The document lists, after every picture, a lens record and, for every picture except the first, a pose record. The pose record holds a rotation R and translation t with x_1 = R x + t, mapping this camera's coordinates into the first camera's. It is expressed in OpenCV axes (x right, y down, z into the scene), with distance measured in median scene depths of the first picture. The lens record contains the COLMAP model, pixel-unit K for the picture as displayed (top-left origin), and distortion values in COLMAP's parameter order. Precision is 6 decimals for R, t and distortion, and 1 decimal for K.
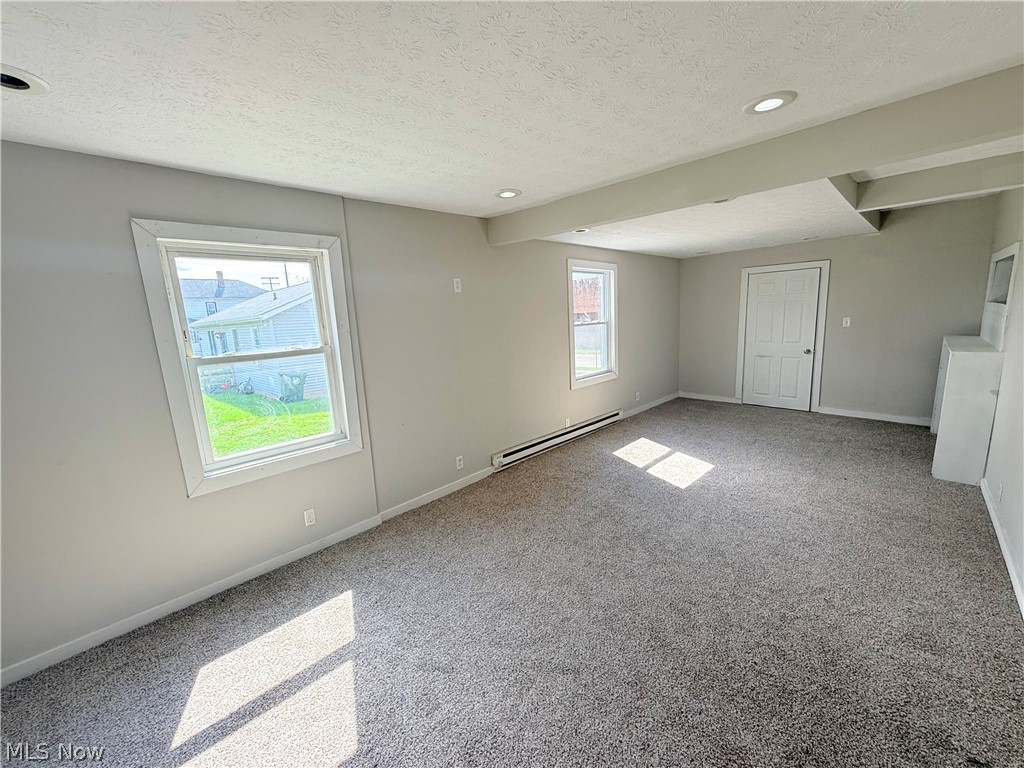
lens RADIAL K [[408.0, 0, 508.1], [0, 408.0, 384.2], [0, 0, 1]] dist [-0.002924, 0.000833]
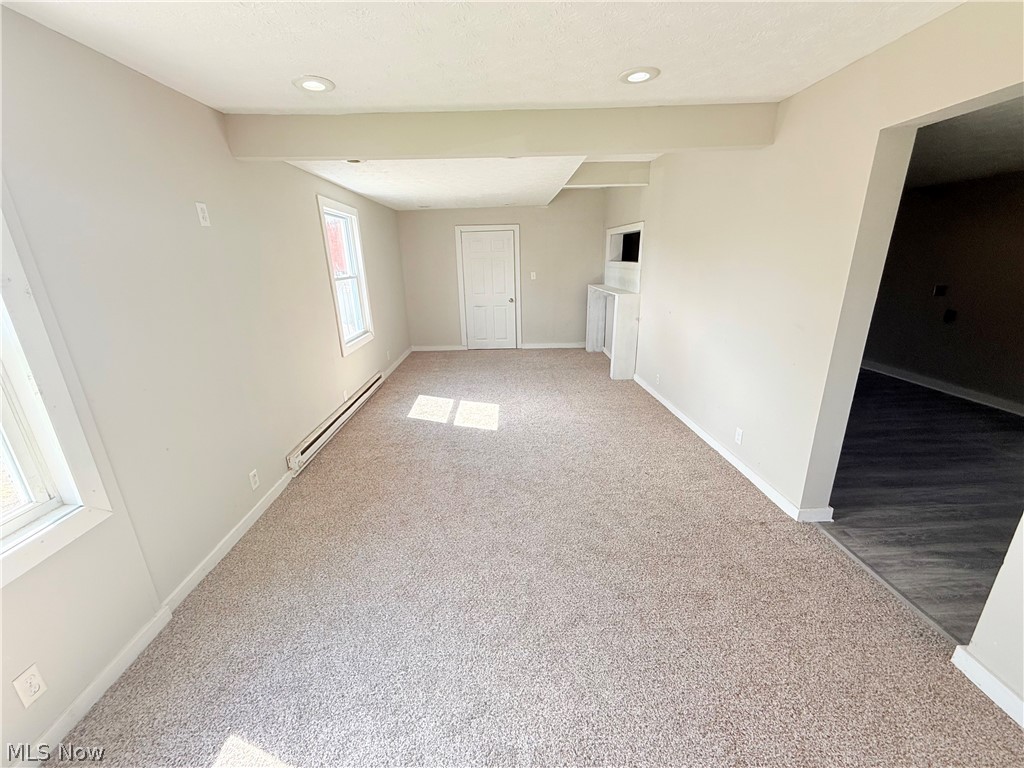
lens RADIAL K [[408.0, 0, 510.6], [0, 408.0, 383.8], [0, 0, 1]] dist [-0.002924, 0.000833]
pose [[0.694322, -0.185754, 0.695279, -0.243763], [0.116040, 0.982370, 0.146574, -0.018368], [-0.710248, -0.021090, 0.703636, 0.180954]]
